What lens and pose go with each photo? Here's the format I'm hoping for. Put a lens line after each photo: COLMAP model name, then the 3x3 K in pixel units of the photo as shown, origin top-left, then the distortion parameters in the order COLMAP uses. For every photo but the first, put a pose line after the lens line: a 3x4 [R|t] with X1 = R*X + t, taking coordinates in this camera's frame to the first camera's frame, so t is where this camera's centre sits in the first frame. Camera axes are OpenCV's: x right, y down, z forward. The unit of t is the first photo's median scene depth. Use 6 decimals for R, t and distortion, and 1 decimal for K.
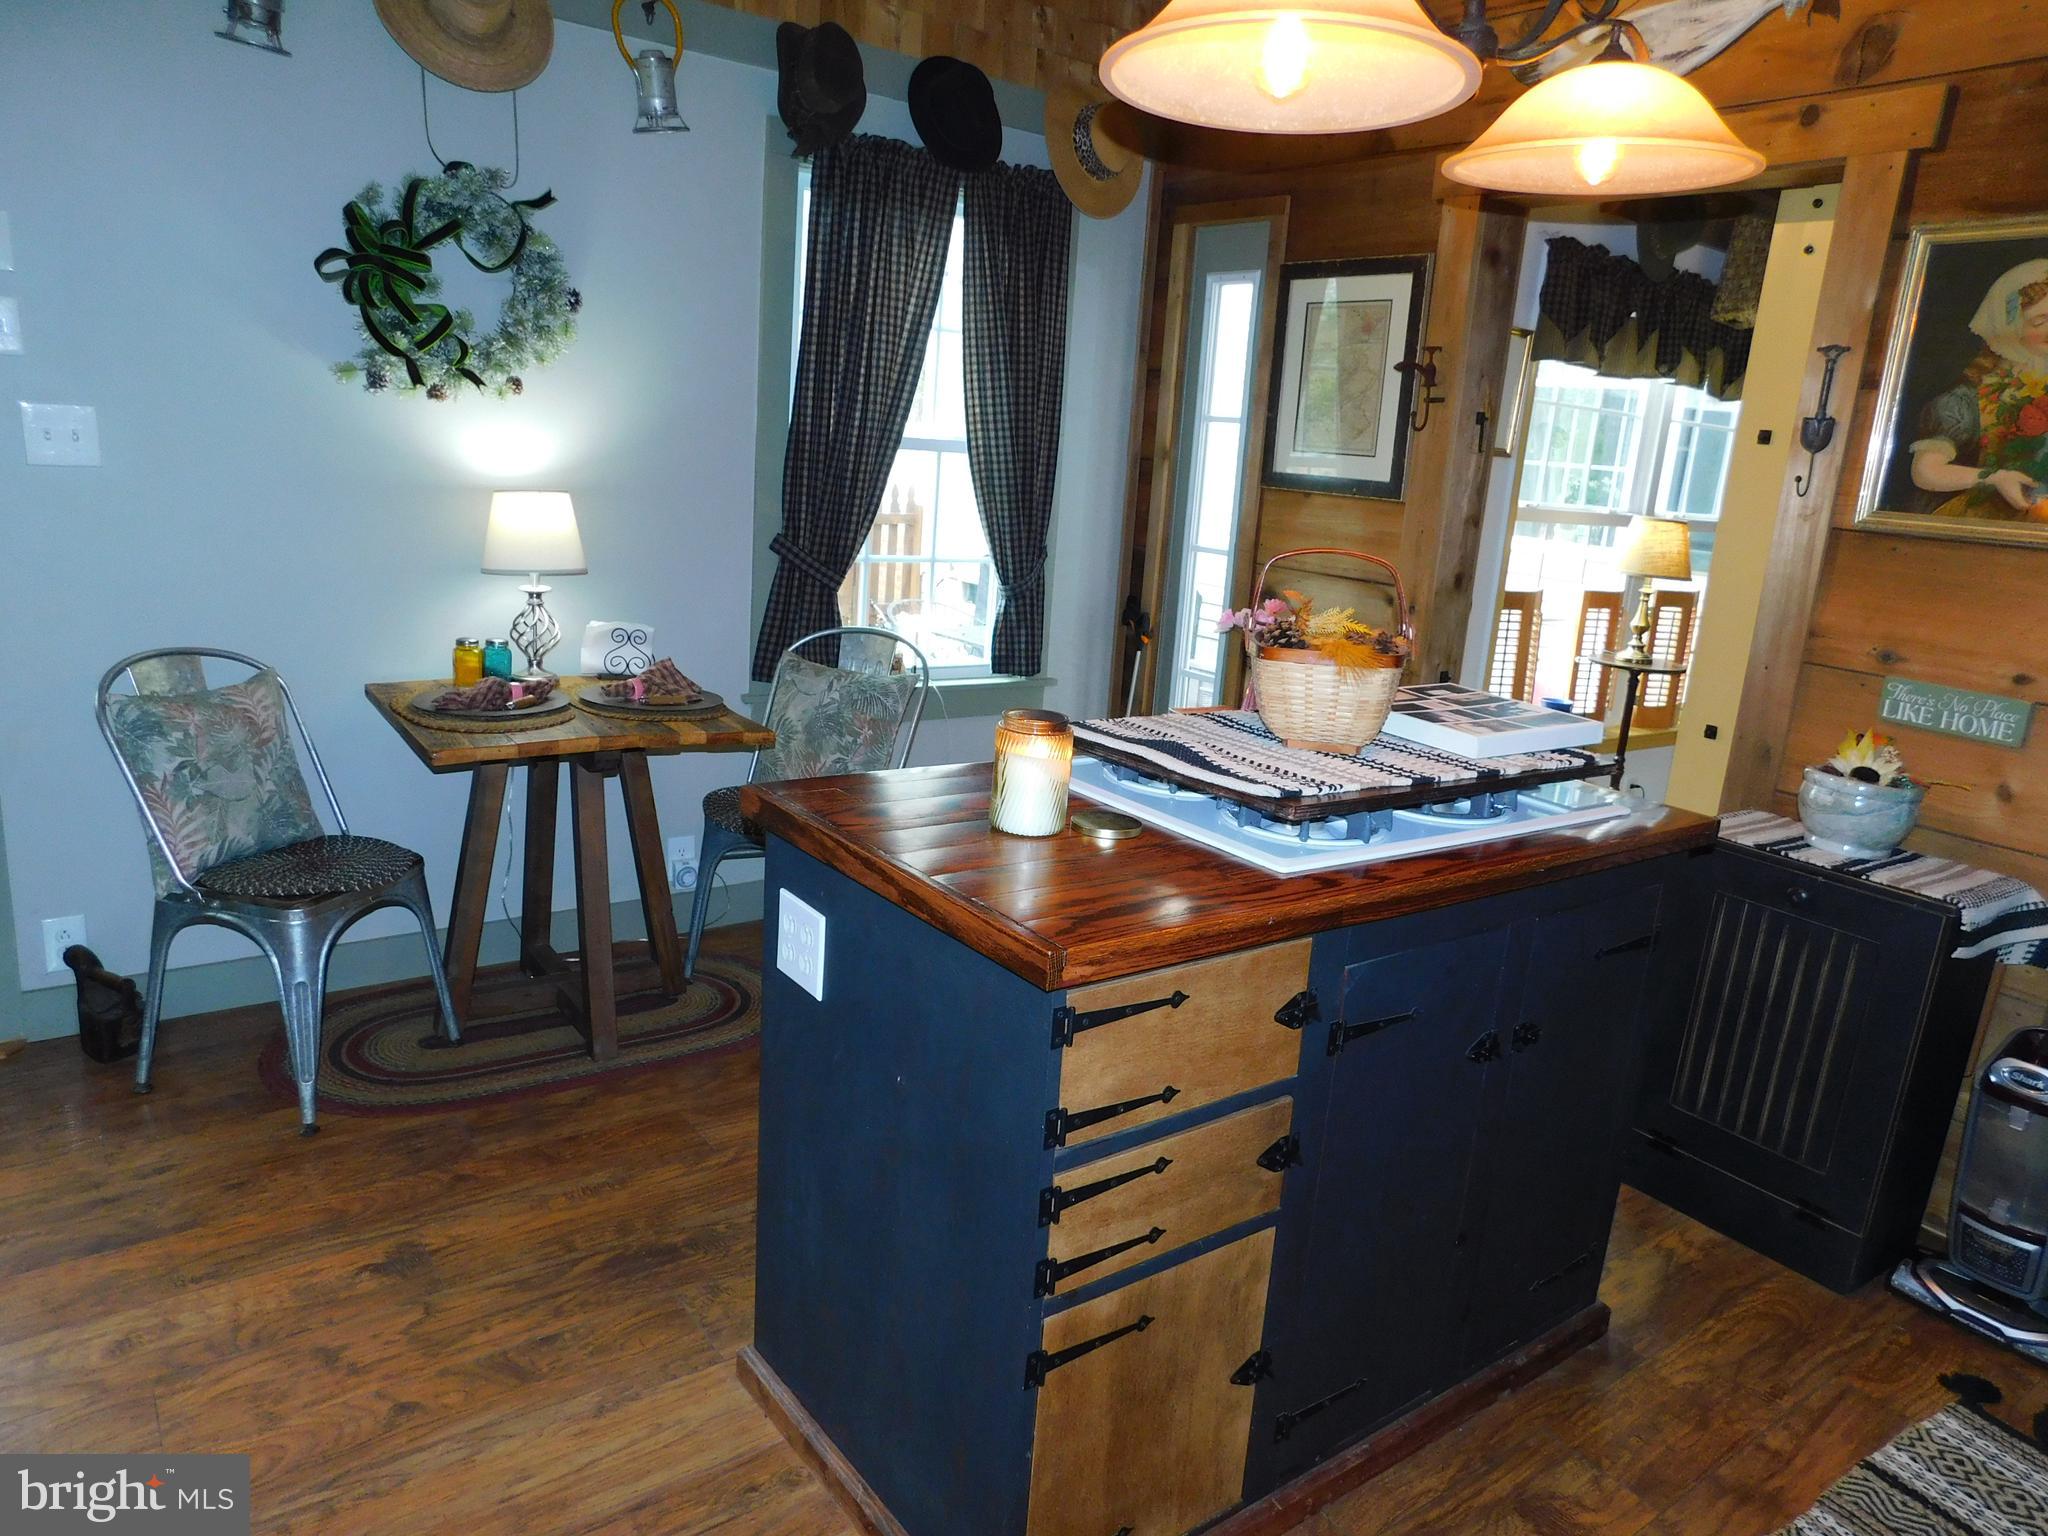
lens RADIAL K [[1391.1, 0, 1010.4], [0, 1391.1, 768.2], [0, 0, 1]] dist [-0.049825, 0.057144]
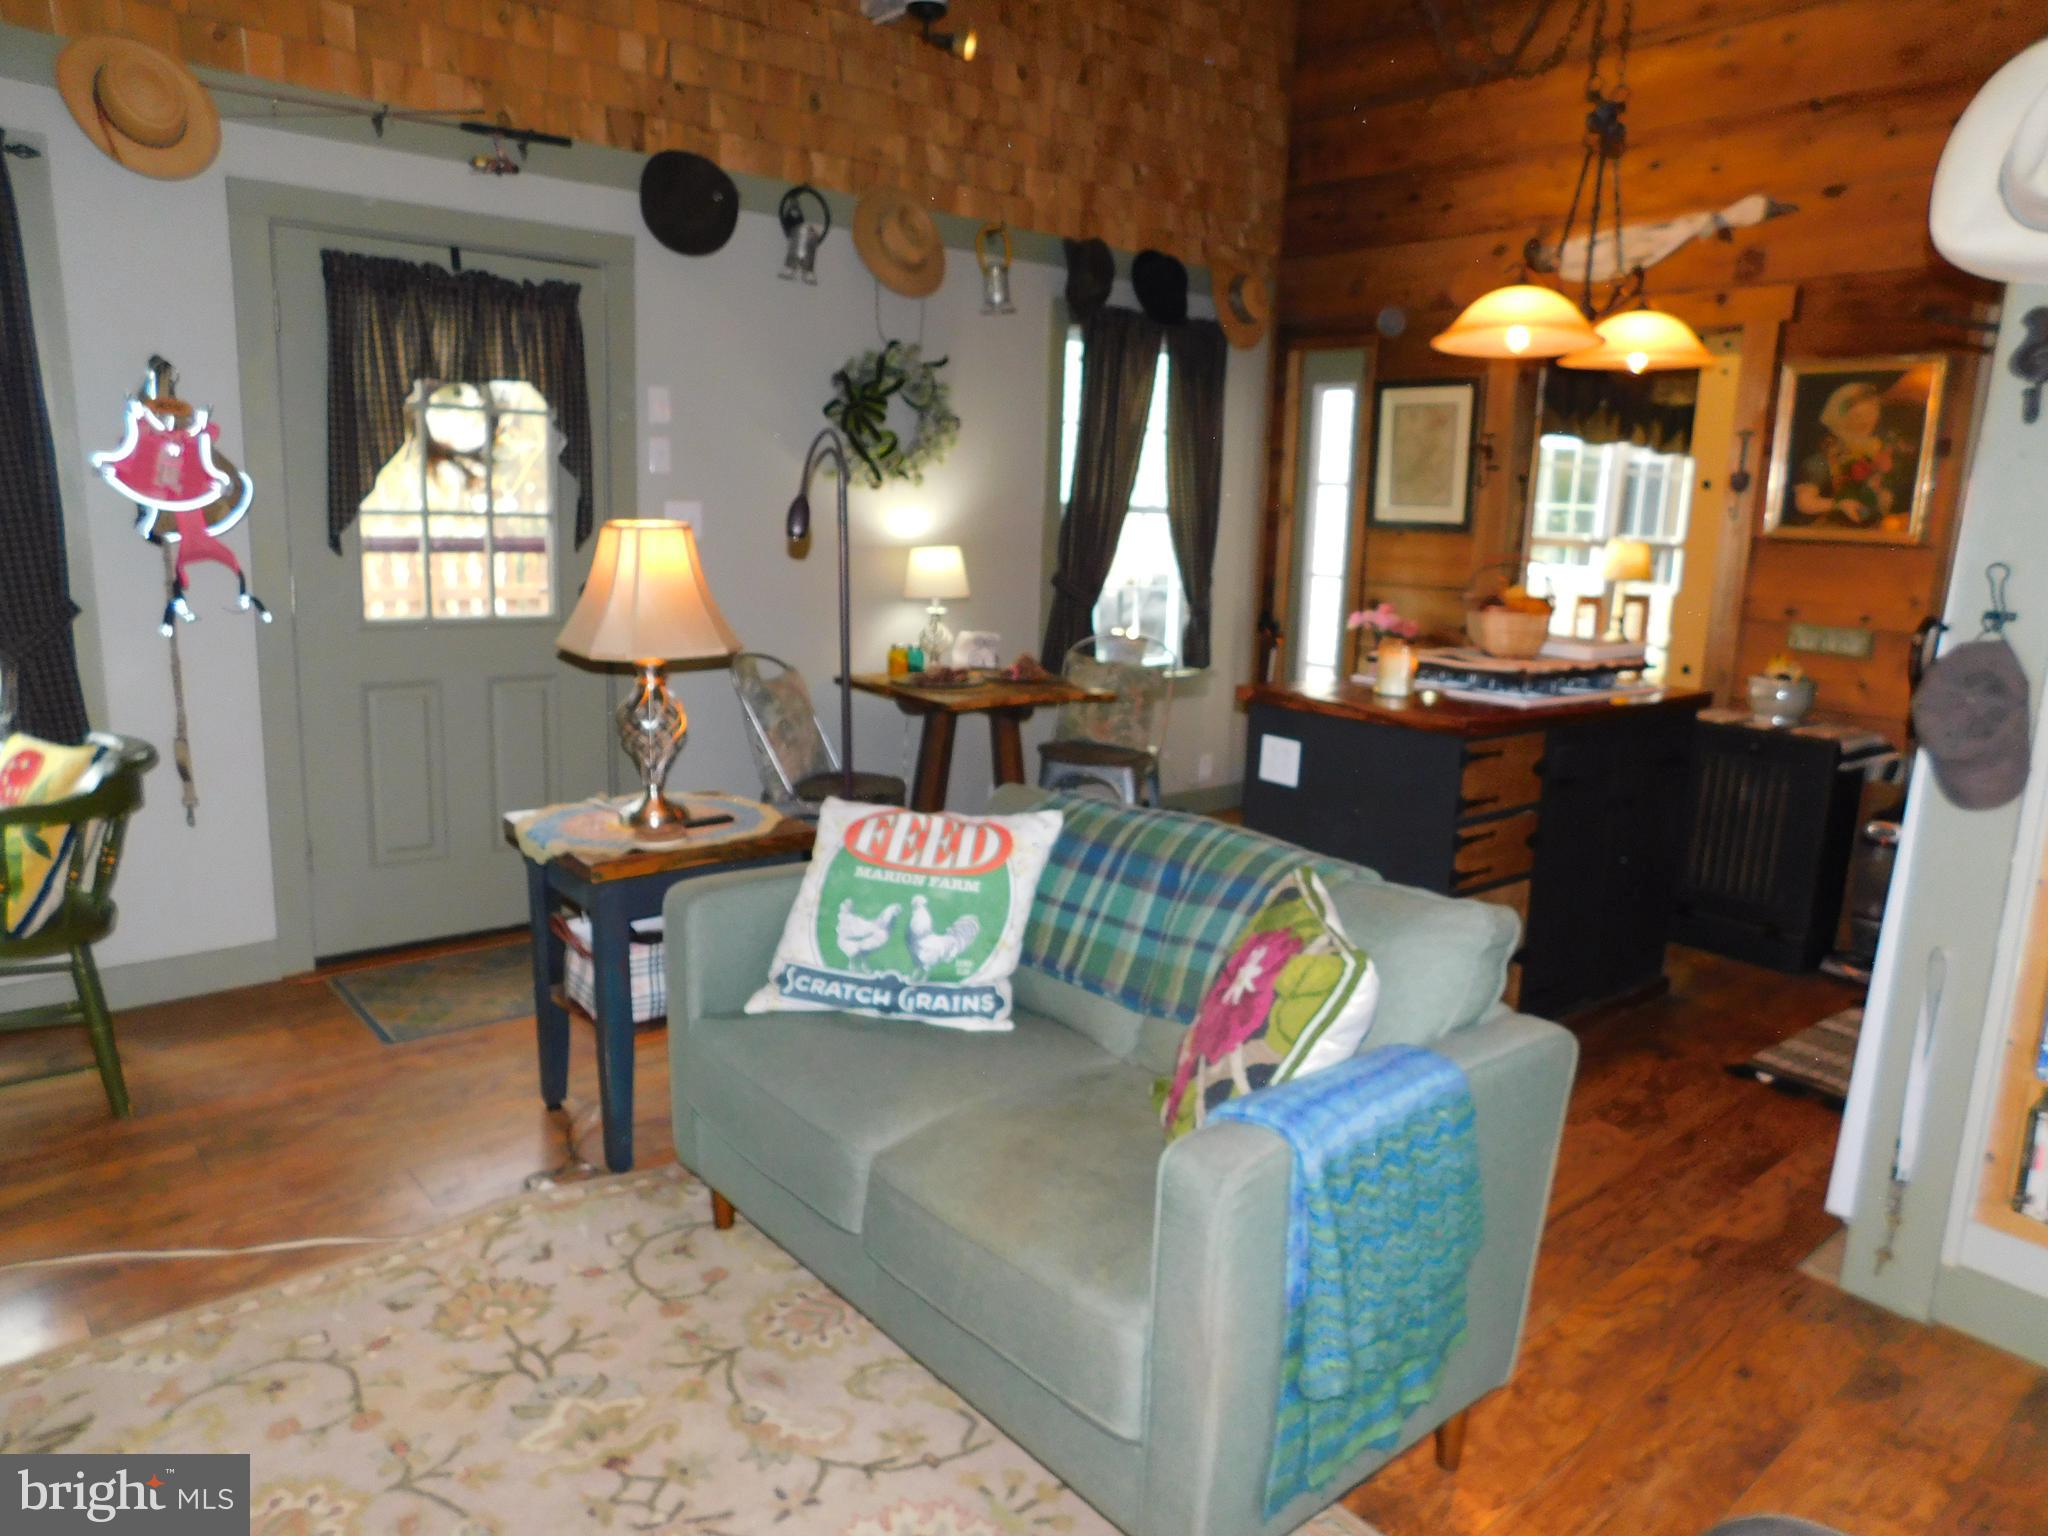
lens RADIAL K [[1391.1, 0, 1025.1], [0, 1391.1, 766.8], [0, 0, 1]] dist [-0.049825, 0.057144]
pose [[0.996607, -0.049548, 0.065730, -0.359949], [0.052373, 0.997746, -0.041962, 0.111978], [-0.063503, 0.045262, 0.996955, -0.529768]]
